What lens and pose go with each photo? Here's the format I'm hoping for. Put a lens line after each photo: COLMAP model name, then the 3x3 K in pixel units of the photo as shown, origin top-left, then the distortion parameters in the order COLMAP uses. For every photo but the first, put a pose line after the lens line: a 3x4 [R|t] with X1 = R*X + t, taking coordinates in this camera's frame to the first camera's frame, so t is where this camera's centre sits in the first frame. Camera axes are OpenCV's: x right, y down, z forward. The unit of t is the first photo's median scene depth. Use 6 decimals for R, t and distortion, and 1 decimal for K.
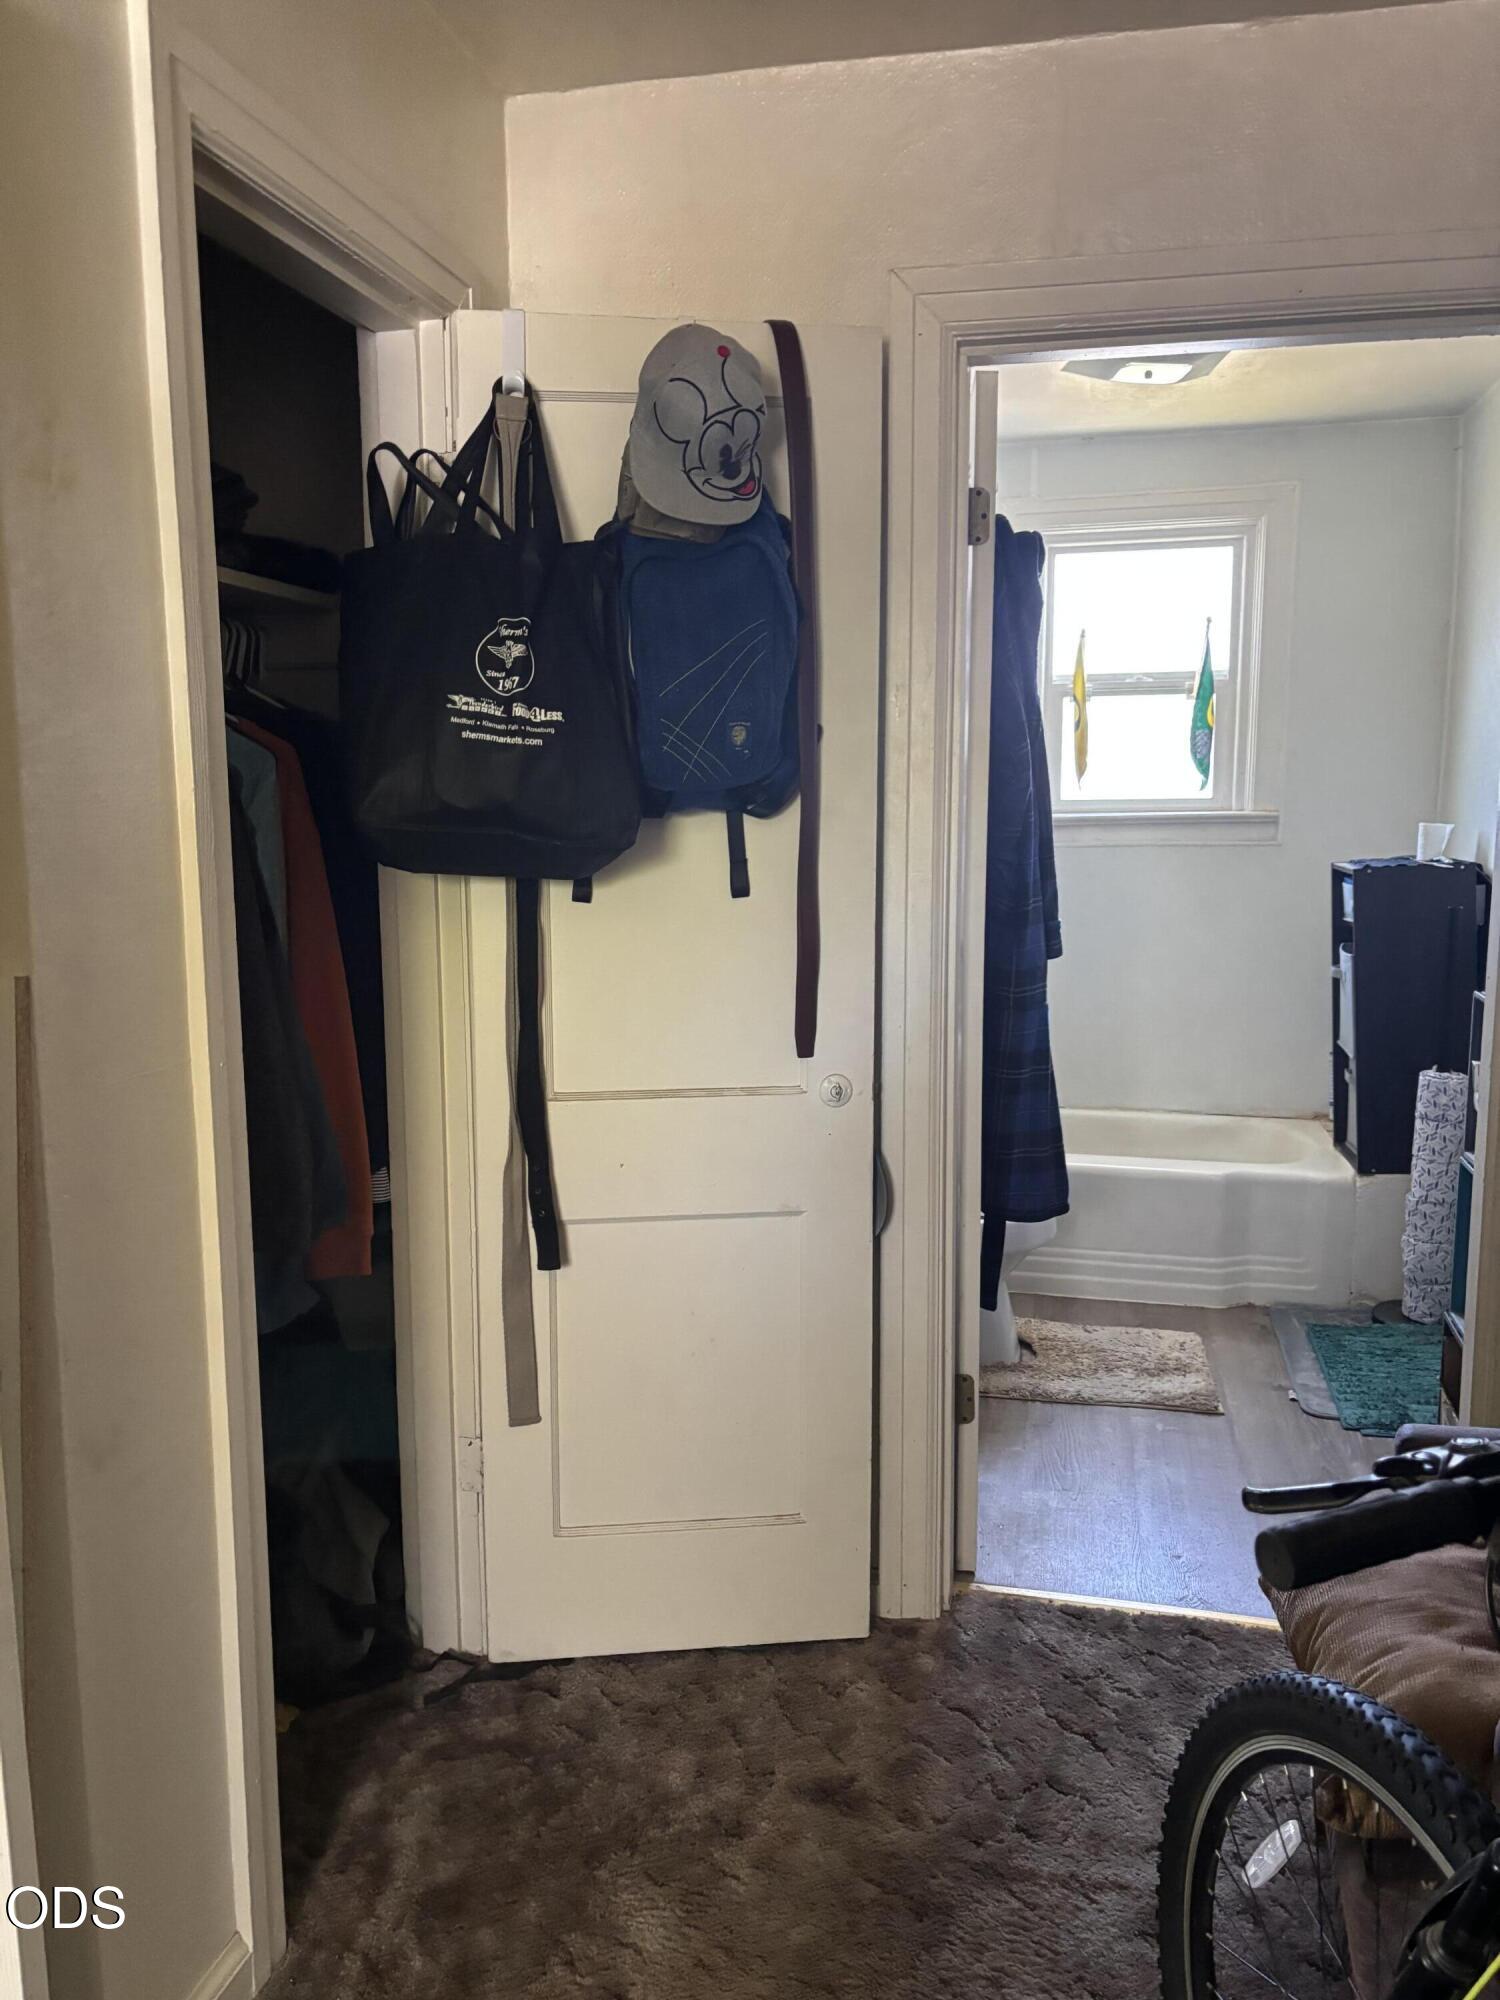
lens RADIAL K [[1511.6, 0, 760.0], [0, 1511.6, 1000.3], [0, 0, 1]] dist [0.041343, -0.048359]
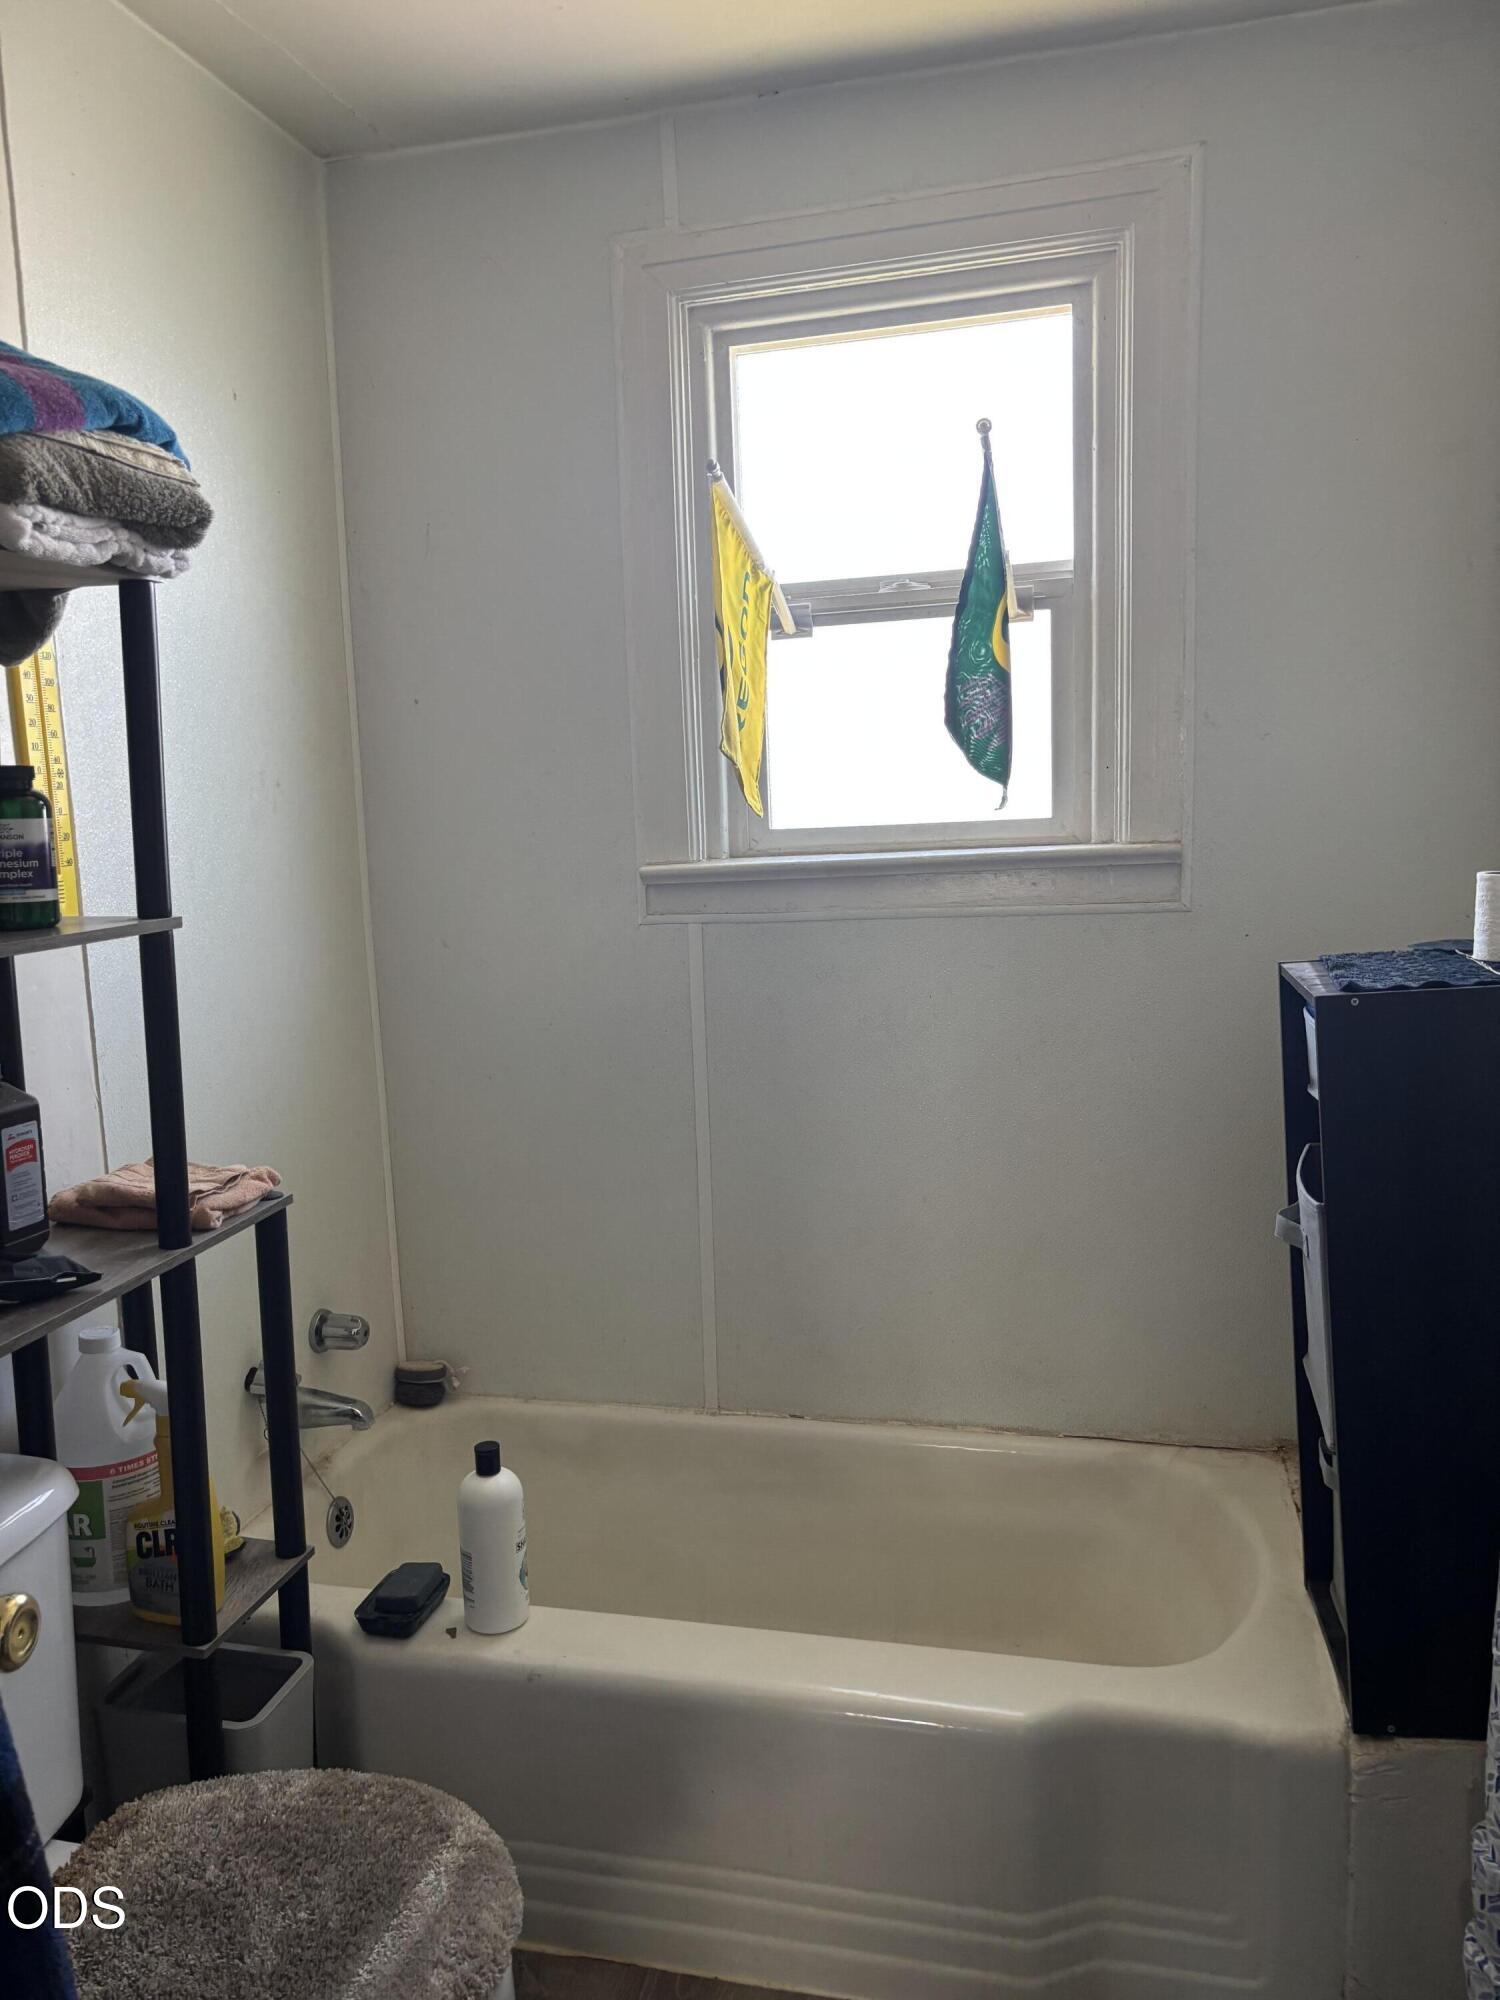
lens RADIAL K [[1511.6, 0, 740.2], [0, 1511.6, 999.4], [0, 0, 1]] dist [0.041343, -0.048359]
pose [[0.999813, -0.019024, -0.003352, 0.215699], [0.019051, 0.999786, 0.008079, -0.087687], [0.003197, -0.008141, 0.999962, 0.544849]]
